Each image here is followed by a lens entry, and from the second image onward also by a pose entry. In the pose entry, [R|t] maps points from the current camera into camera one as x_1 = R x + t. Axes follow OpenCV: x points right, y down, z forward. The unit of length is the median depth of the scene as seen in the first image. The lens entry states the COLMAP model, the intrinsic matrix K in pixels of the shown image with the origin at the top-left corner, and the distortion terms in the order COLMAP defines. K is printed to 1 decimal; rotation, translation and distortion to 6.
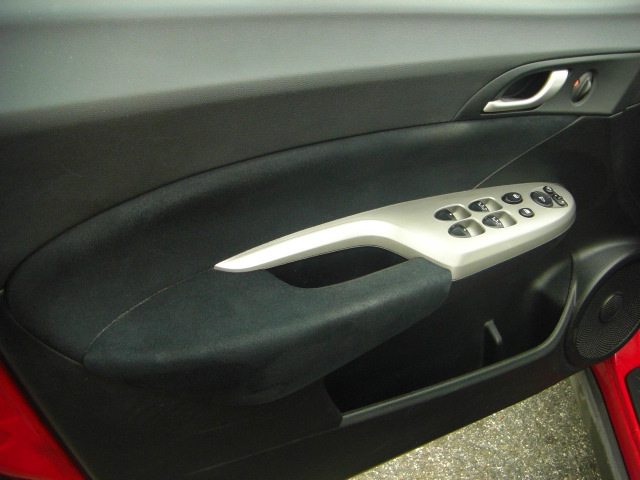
lens RADIAL K [[725.1, 0, 346.8], [0, 725.1, 236.4], [0, 0, 1]] dist [-0.177389, 0.133300]
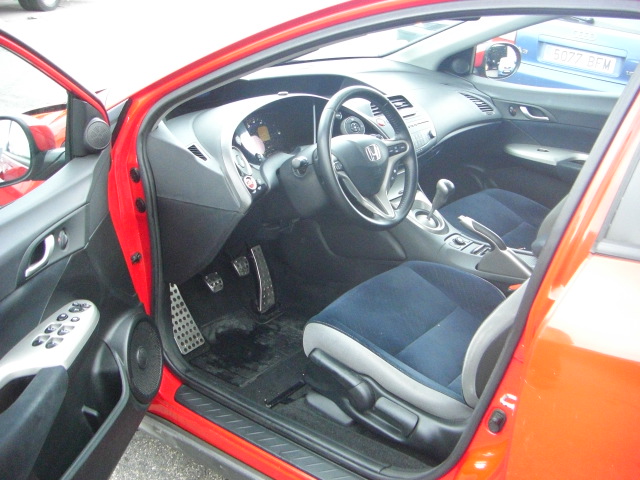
lens RADIAL K [[725.1, 0, 346.8], [0, 725.1, 236.4], [0, 0, 1]] dist [-0.177389, 0.133300]
pose [[0.582771, -0.414801, 0.698797, -0.435506], [0.552224, 0.833005, 0.033932, 0.095965], [-0.596177, 0.366118, 0.714514, -0.596288]]
